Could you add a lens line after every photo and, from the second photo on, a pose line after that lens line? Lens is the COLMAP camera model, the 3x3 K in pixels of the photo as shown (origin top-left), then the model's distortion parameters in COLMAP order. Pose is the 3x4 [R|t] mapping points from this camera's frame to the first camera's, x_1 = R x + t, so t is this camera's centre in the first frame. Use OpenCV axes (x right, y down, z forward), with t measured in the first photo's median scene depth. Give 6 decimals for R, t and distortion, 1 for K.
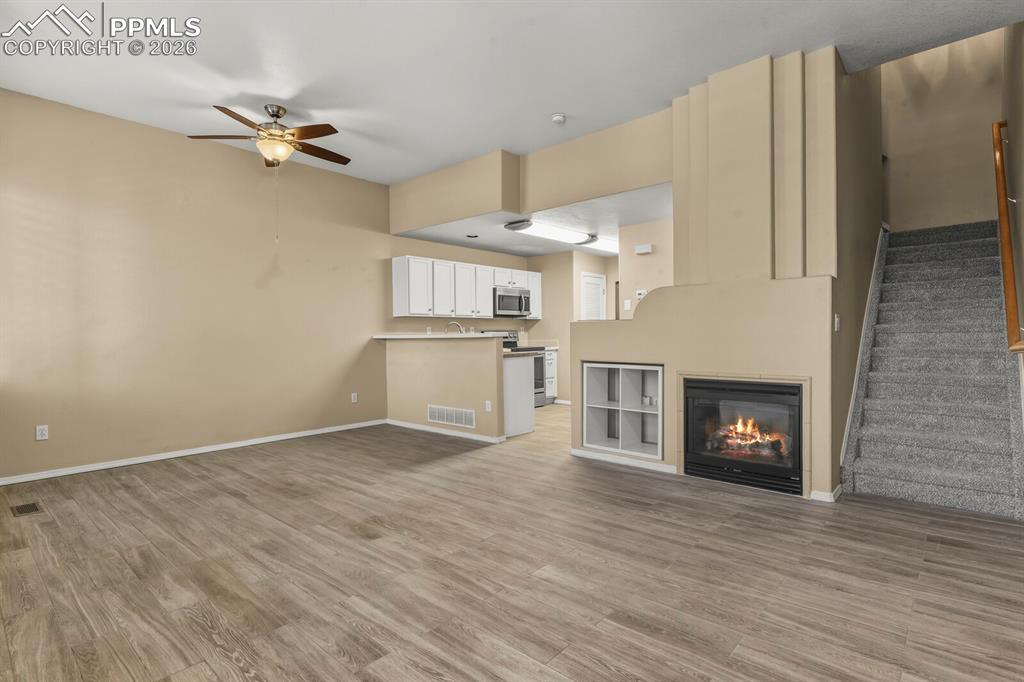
lens RADIAL K [[498.7, 0, 514.7], [0, 498.7, 337.8], [0, 0, 1]] dist [0.000316, 0.000245]
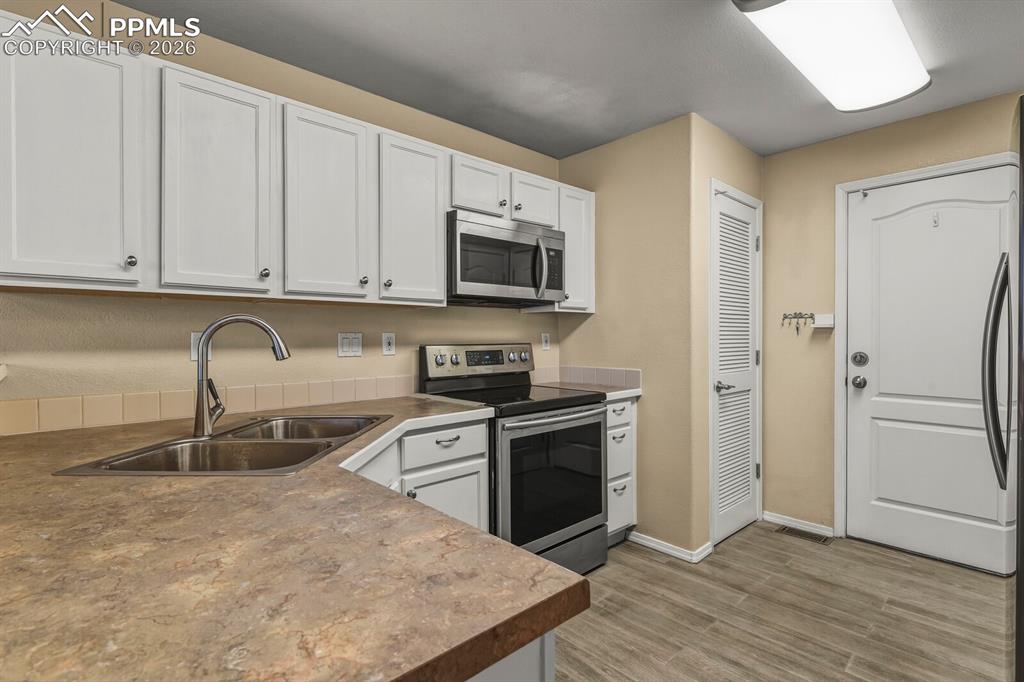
lens RADIAL K [[498.7, 0, 514.7], [0, 498.7, 337.8], [0, 0, 1]] dist [0.000316, 0.000245]
pose [[0.995497, 0.009839, -0.094280, 0.029982], [-0.009956, 0.999950, -0.000766, -0.017866], [0.094268, 0.001701, 0.995545, 0.642737]]
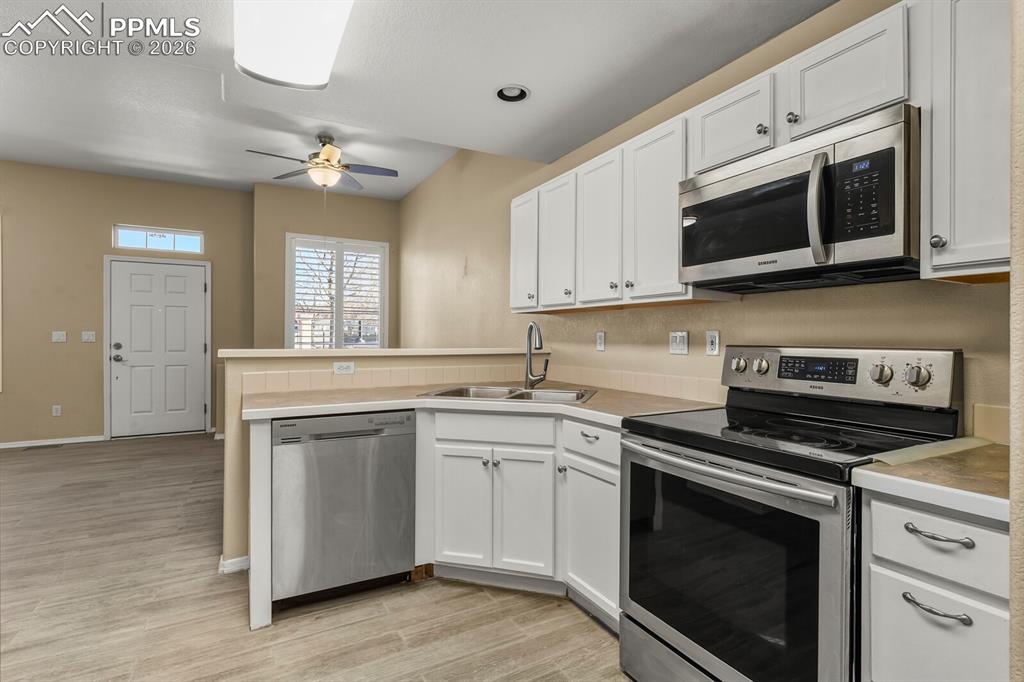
lens RADIAL K [[498.7, 0, 514.7], [0, 498.7, 337.8], [0, 0, 1]] dist [0.000316, 0.000245]
pose [[-0.338102, 0.015358, -0.940984, 0.220402], [-0.001631, 0.999856, 0.016905, -0.020914], [0.941108, 0.007251, -0.338028, 0.929828]]
